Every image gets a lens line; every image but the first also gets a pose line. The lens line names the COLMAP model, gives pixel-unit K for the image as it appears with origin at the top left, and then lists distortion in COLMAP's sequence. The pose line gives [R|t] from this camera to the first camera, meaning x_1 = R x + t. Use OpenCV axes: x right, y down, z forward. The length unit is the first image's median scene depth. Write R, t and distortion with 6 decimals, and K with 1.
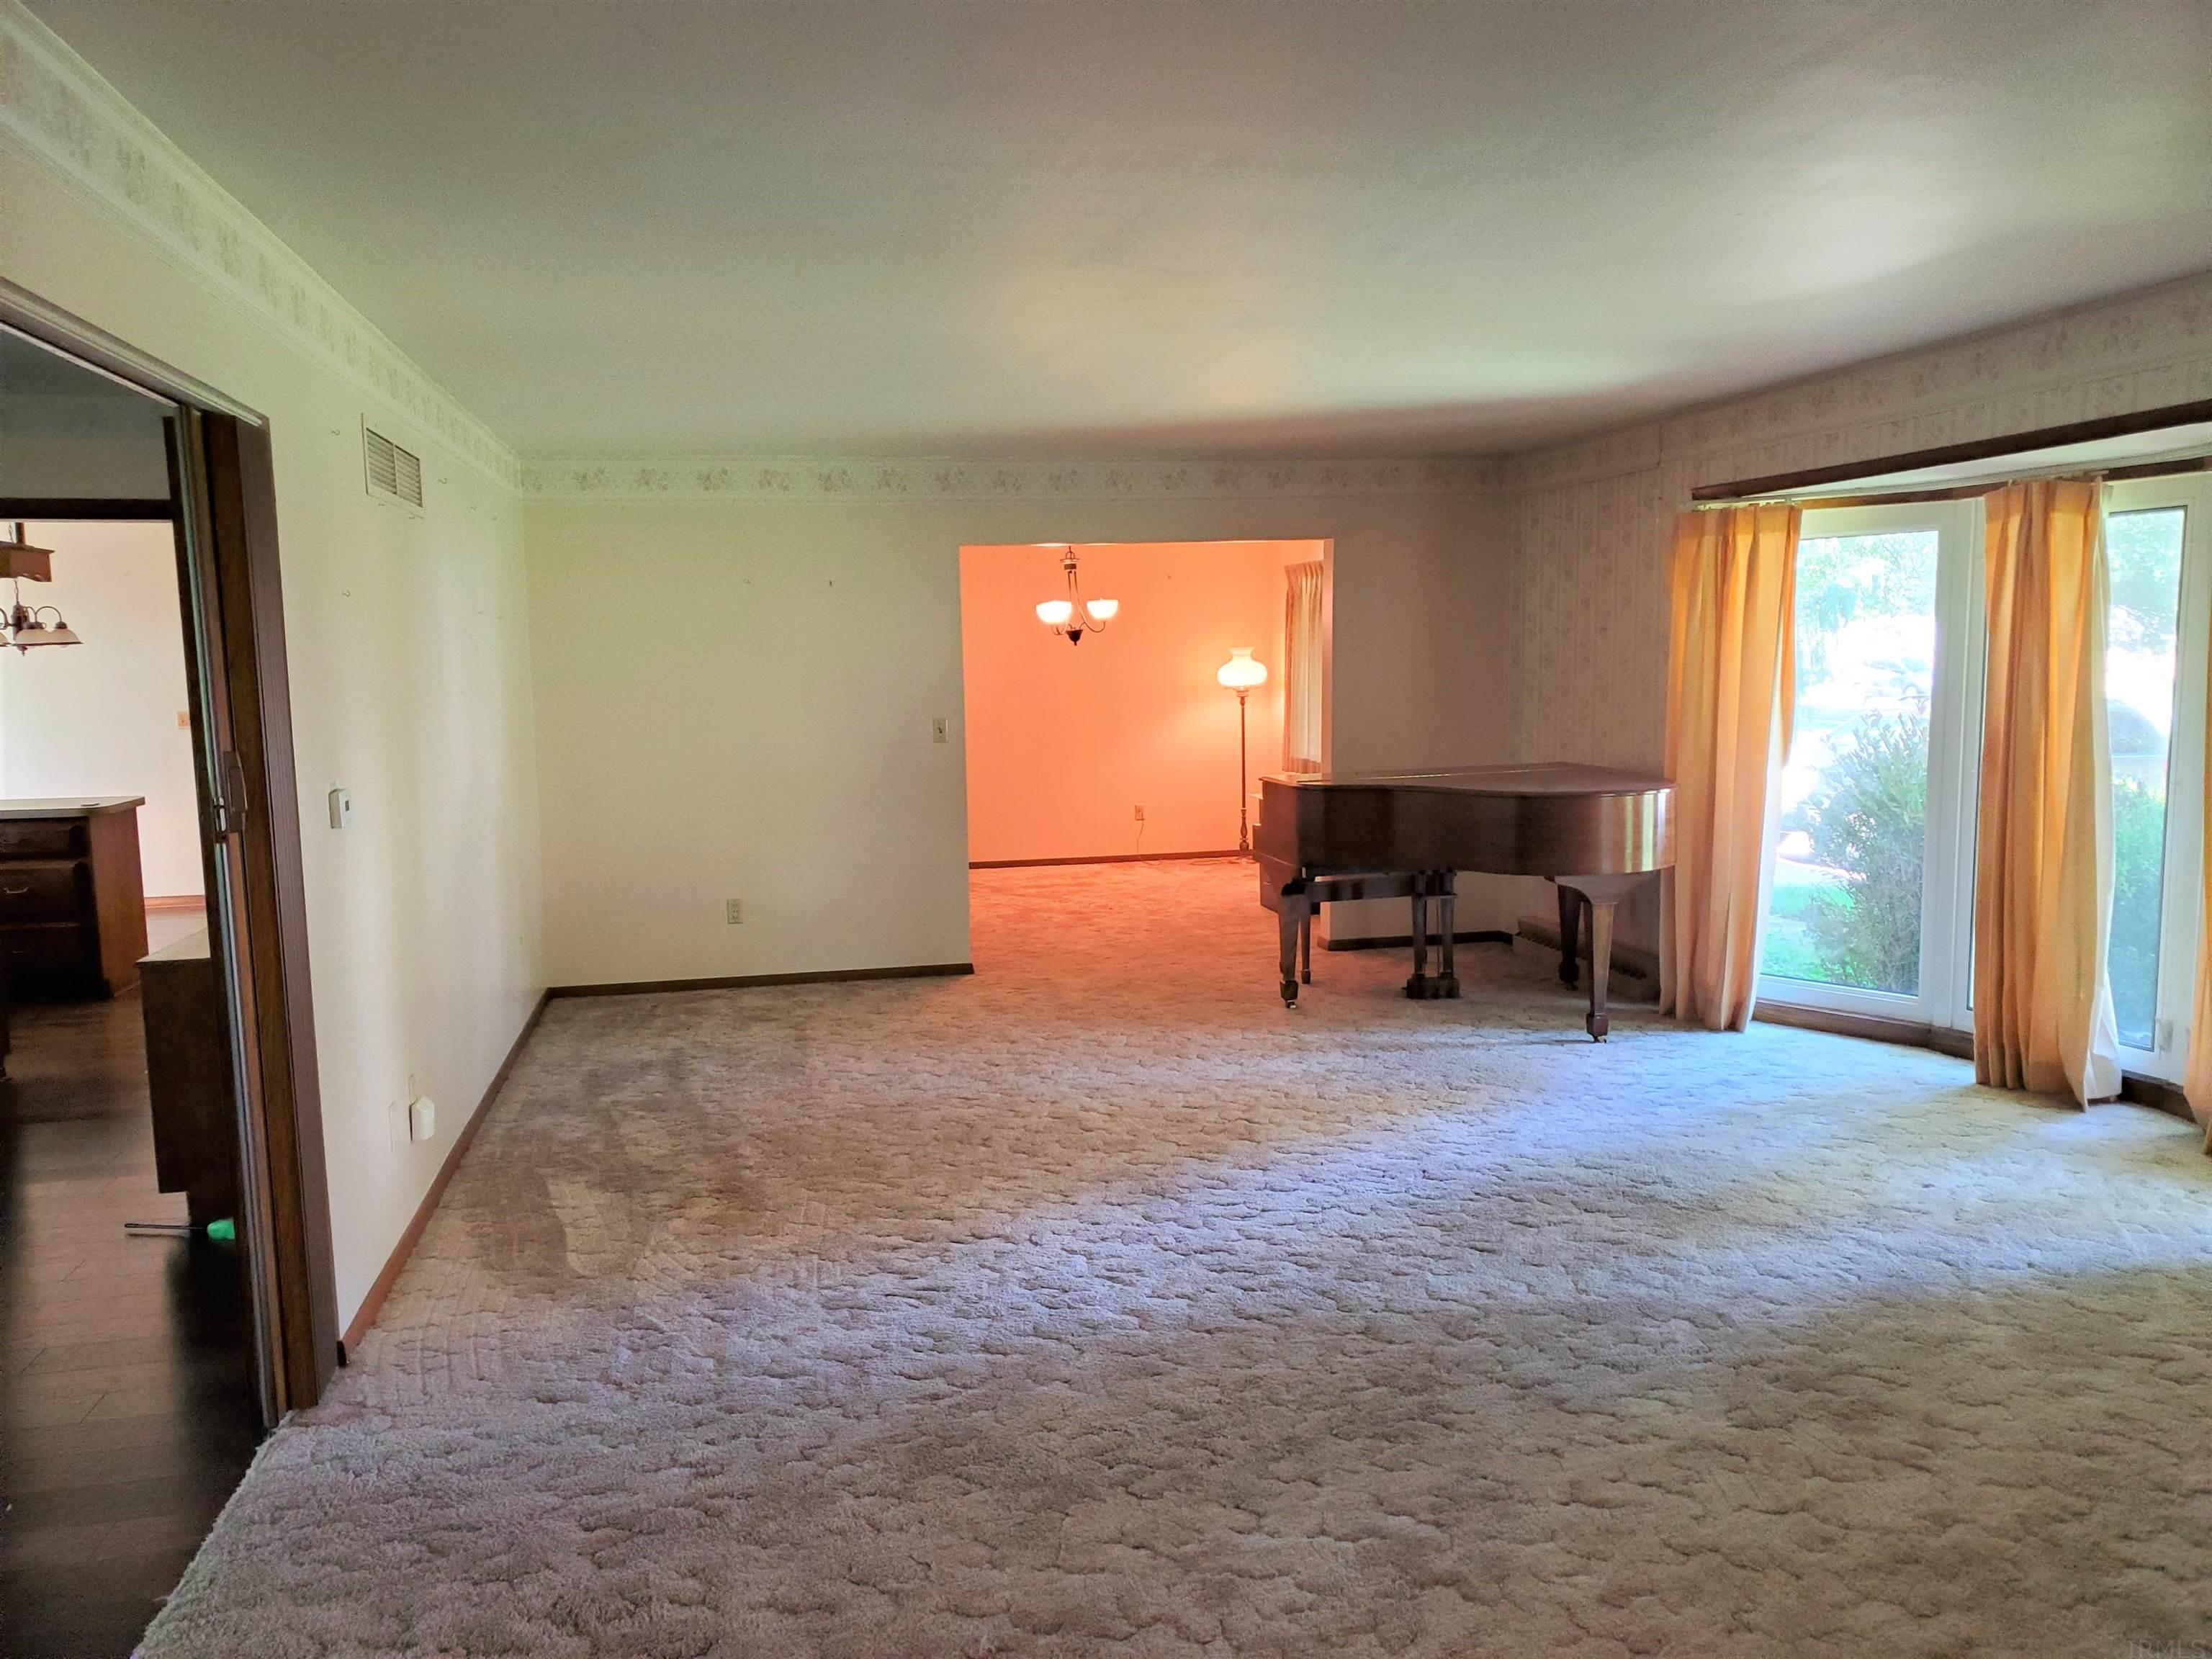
lens RADIAL K [[1700.9, 0, 1091.3], [0, 1700.9, 865.2], [0, 0, 1]] dist [0.006686, 0.006696]
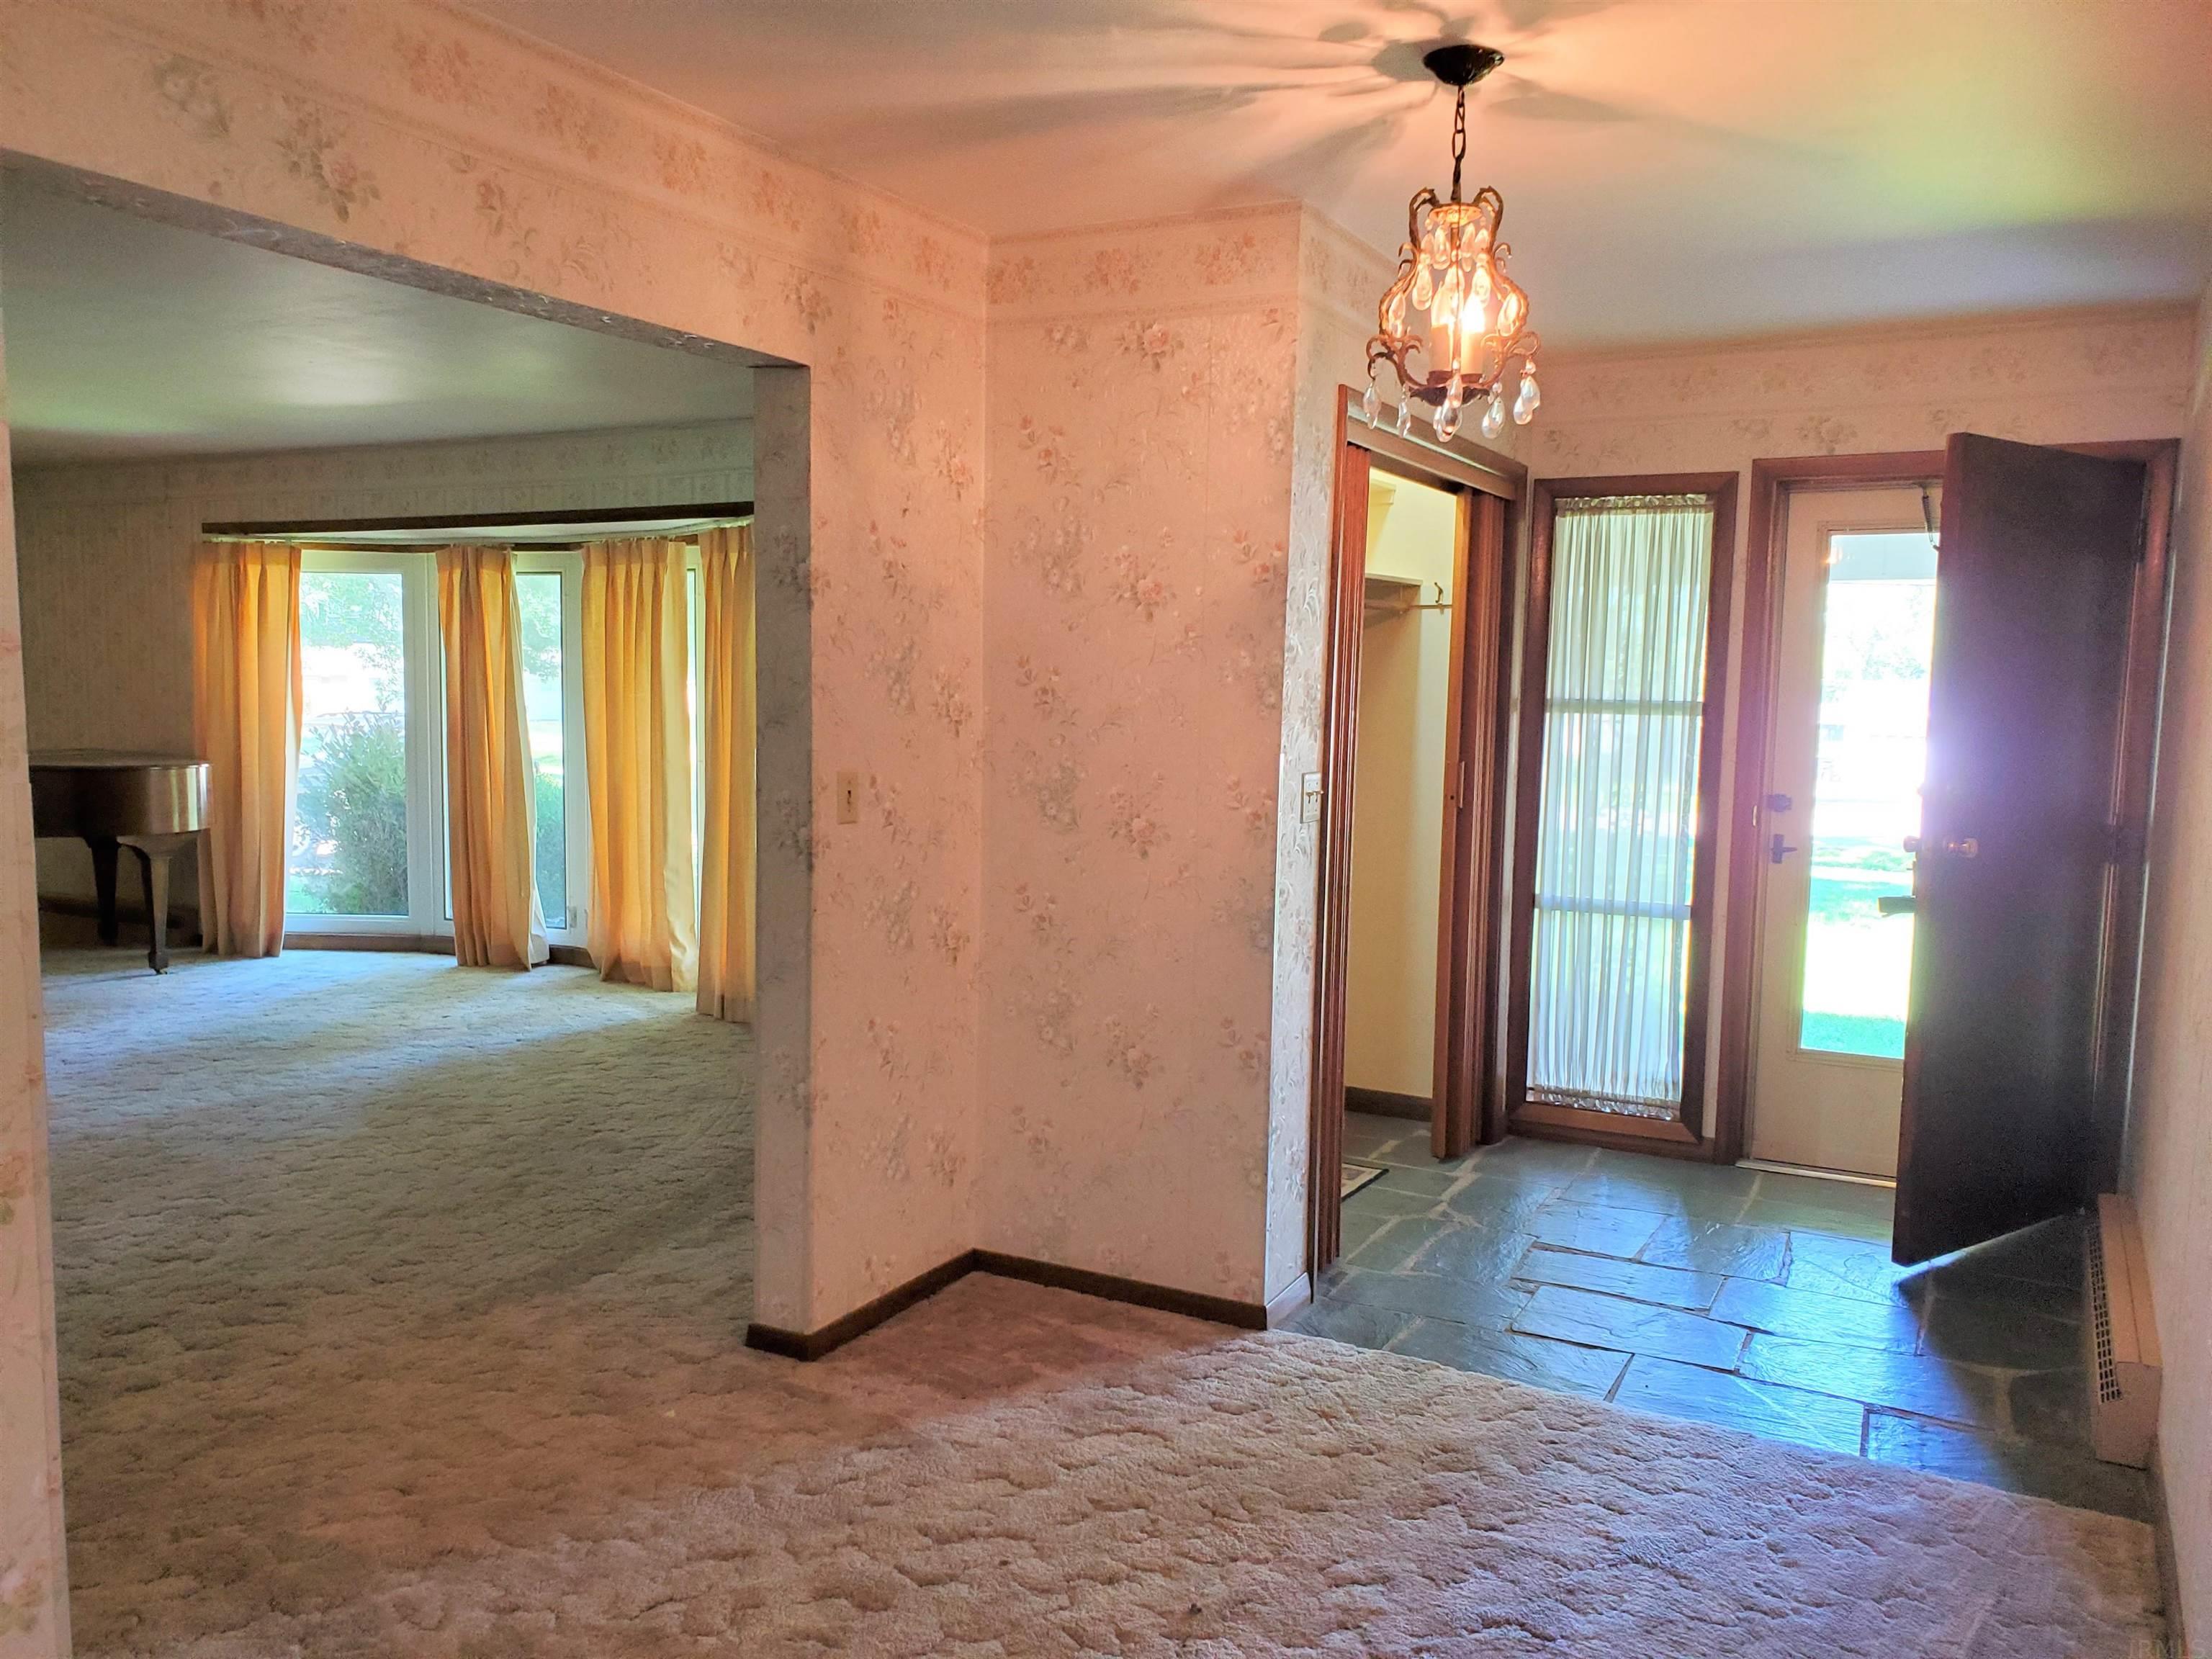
lens RADIAL K [[1700.9, 0, 1106.7], [0, 1700.9, 832.3], [0, 0, 1]] dist [0.006686, 0.006696]
pose [[0.626244, -0.039612, 0.778620, -0.239182], [0.067656, 0.997702, -0.003658, 0.058542], [-0.776686, 0.054969, 0.627485, -0.310322]]
